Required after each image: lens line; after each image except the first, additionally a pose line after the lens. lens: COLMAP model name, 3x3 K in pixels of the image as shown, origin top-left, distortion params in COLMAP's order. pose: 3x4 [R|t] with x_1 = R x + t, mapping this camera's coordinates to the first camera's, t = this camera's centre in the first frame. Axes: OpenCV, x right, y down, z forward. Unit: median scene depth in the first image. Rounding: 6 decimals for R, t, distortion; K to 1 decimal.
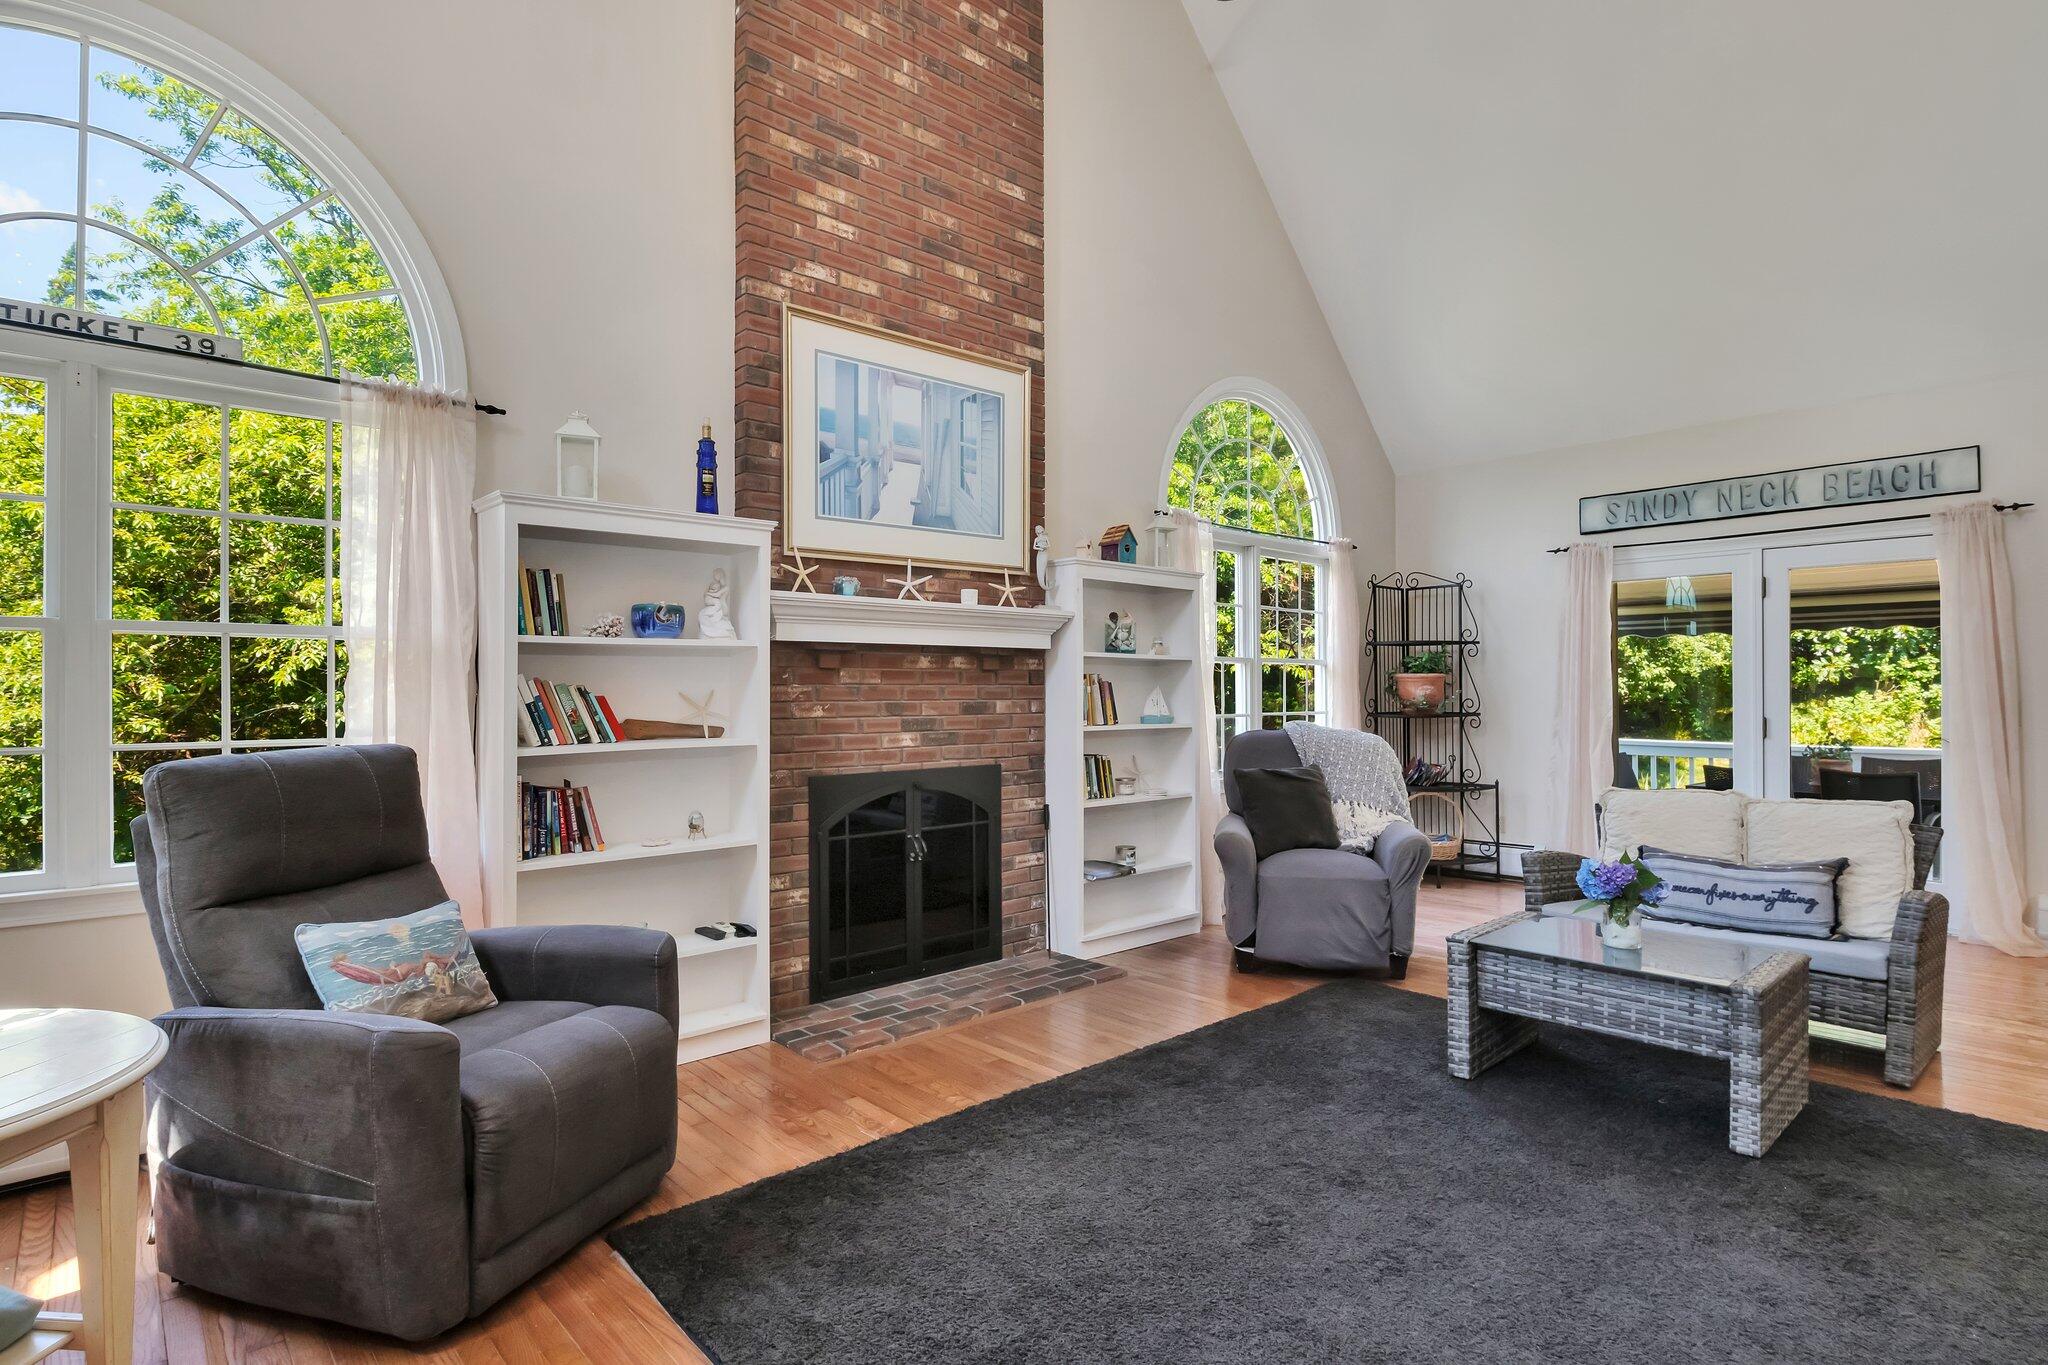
lens RADIAL K [[1038.2, 0, 1031.1], [0, 1038.2, 685.5], [0, 0, 1]] dist [-0.009357, -0.002629]
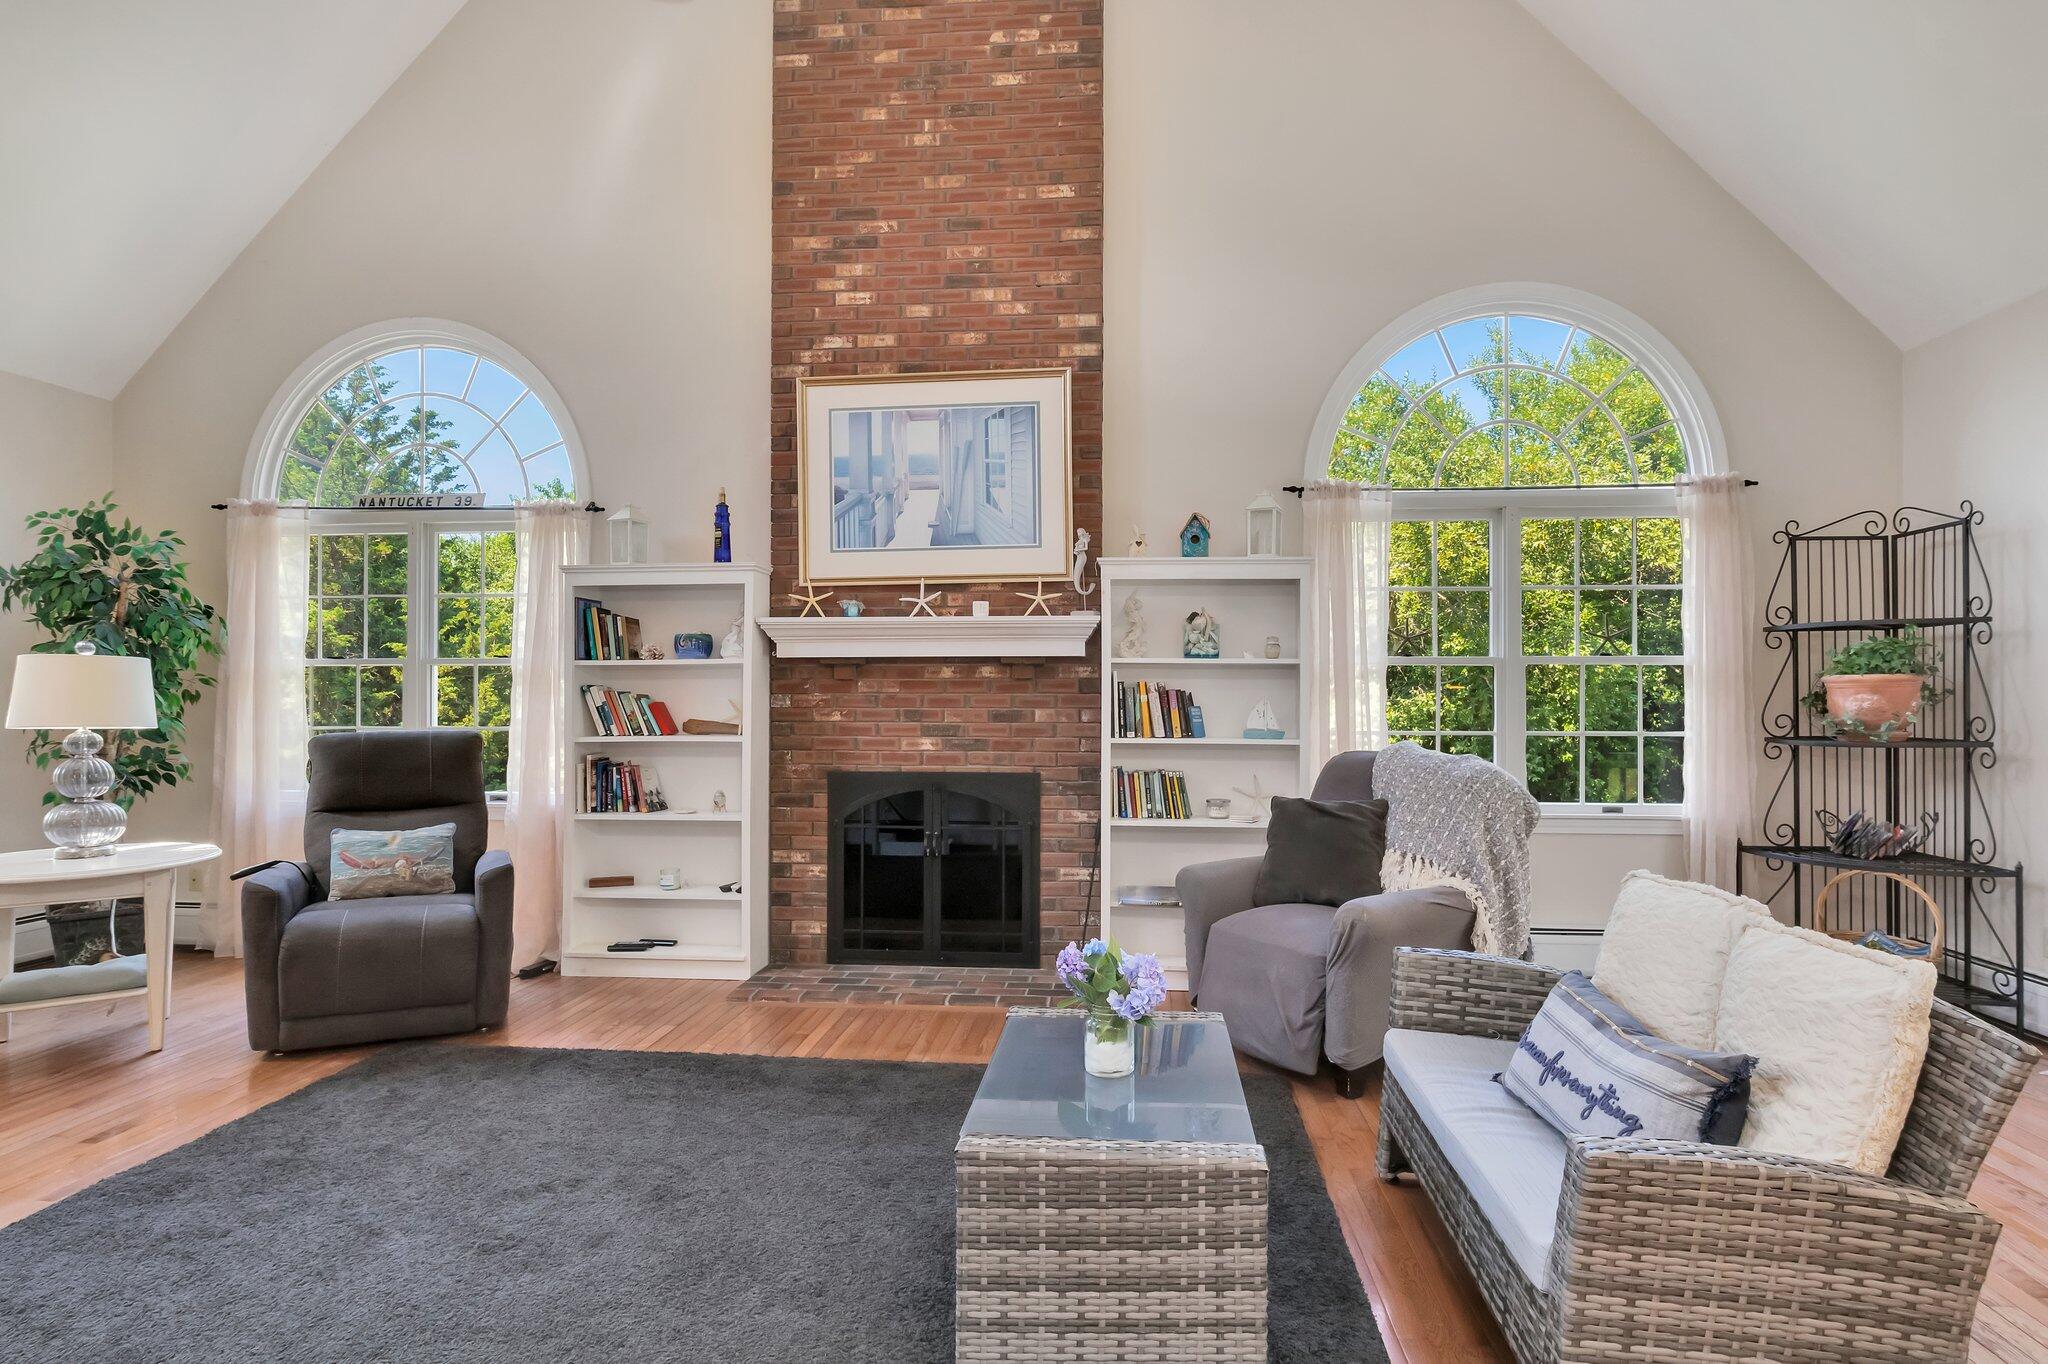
lens RADIAL K [[1038.2, 0, 1027.3], [0, 1038.2, 686.0], [0, 0, 1]] dist [-0.009357, -0.002629]
pose [[0.673297, -0.001438, -0.739371, 0.763688], [0.001209, 0.999999, -0.000844, -0.007451], [0.739372, -0.000325, 0.673298, 0.348239]]
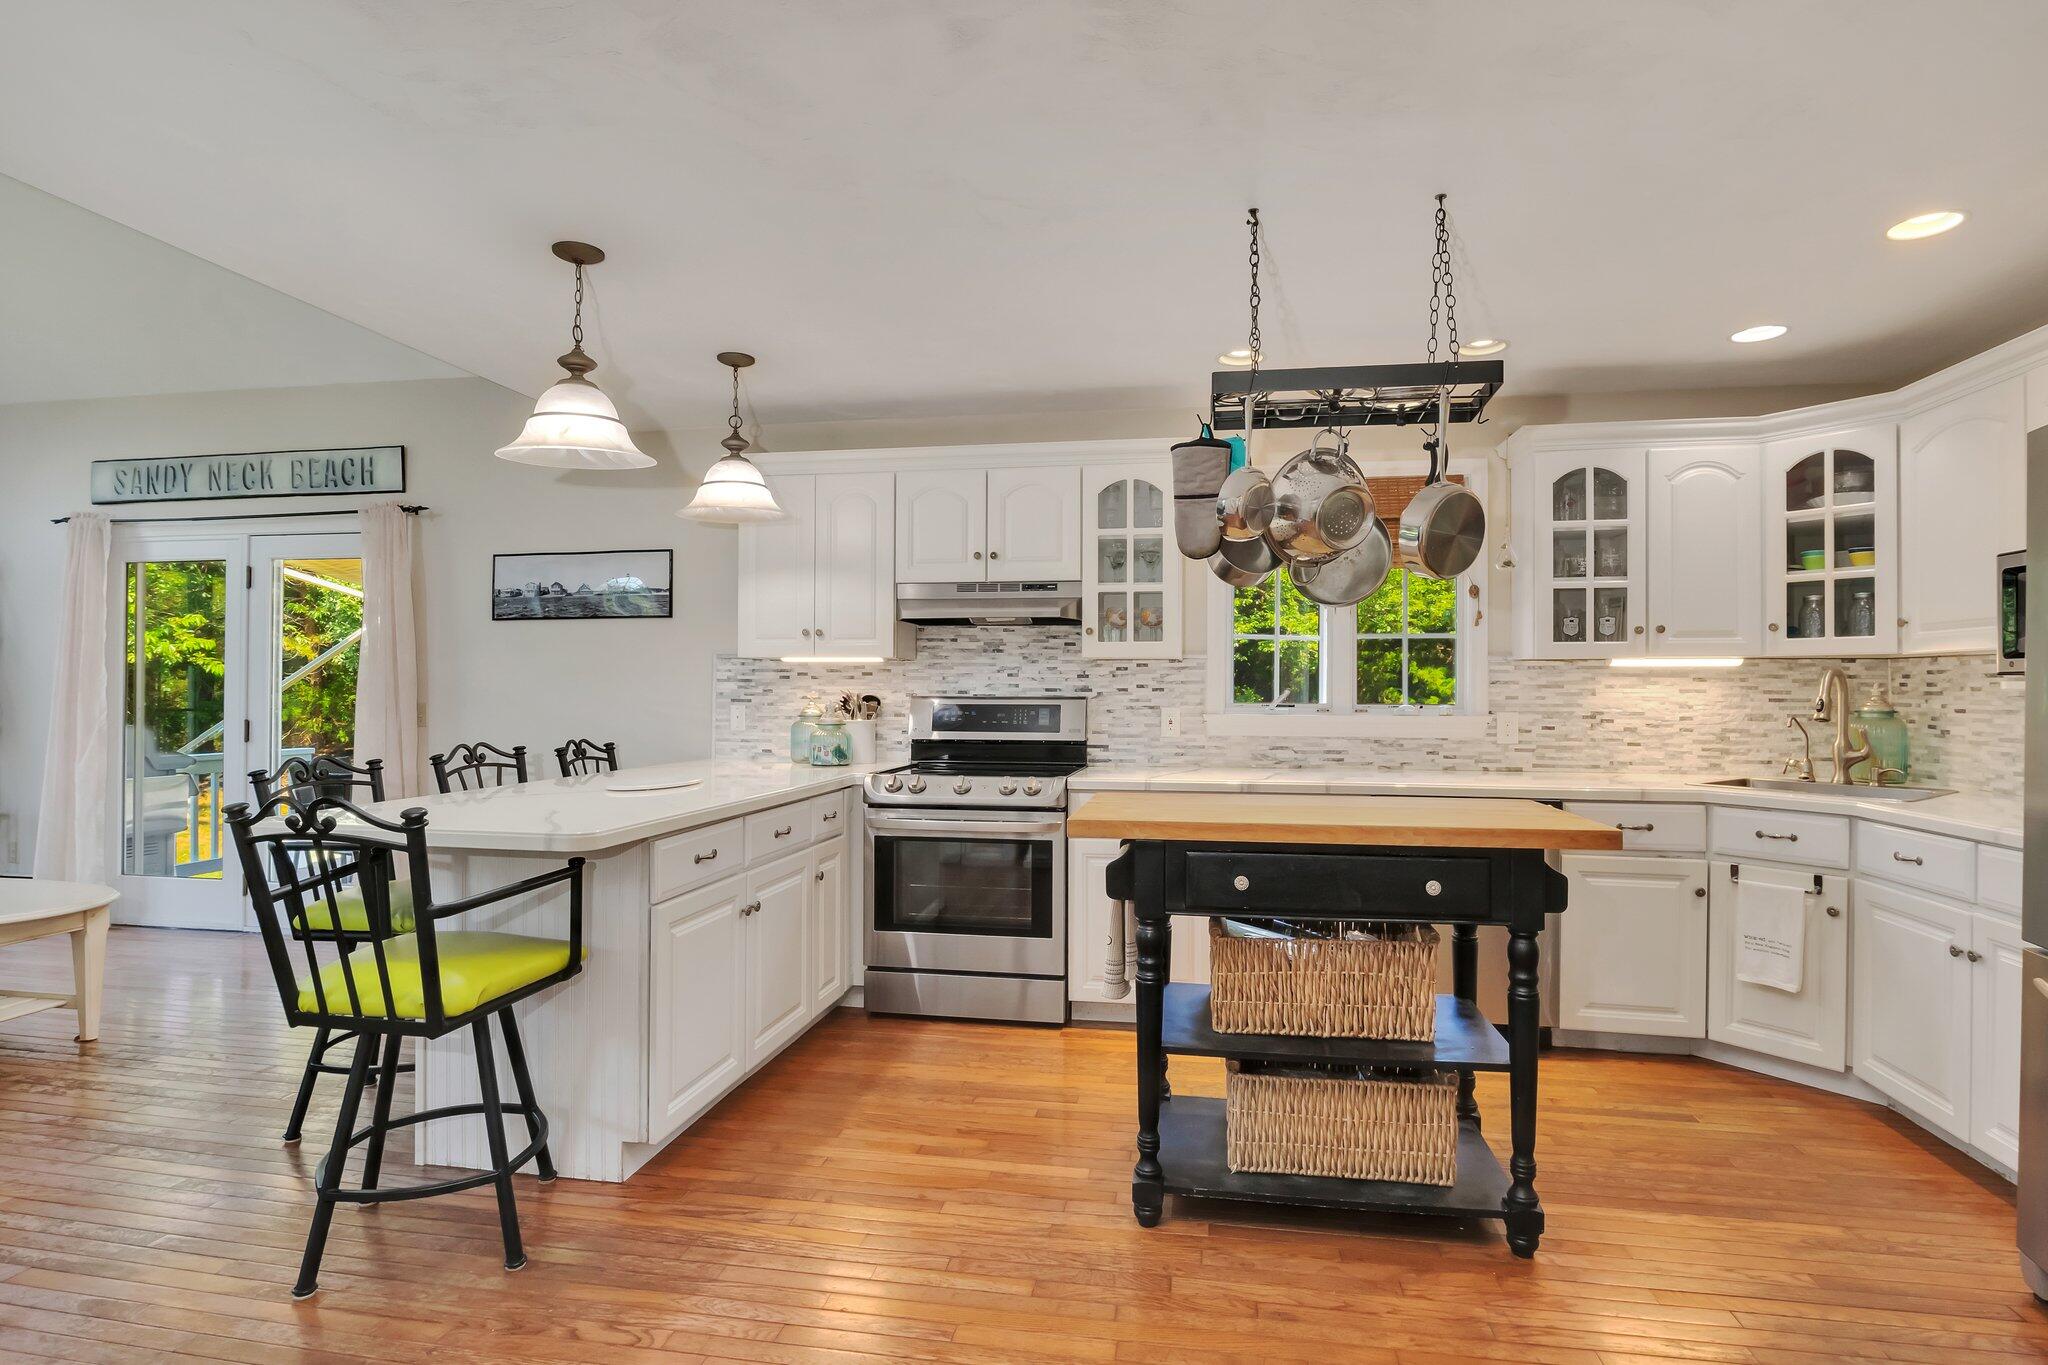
lens RADIAL K [[1038.2, 0, 1039.9], [0, 1038.2, 684.1], [0, 0, 1]] dist [-0.009357, -0.002629]
pose [[0.794879, 0.007861, 0.606716, 0.939160], [-0.009765, 0.999952, -0.000162, -0.009591], [-0.606689, -0.005795, 0.794918, -0.199255]]
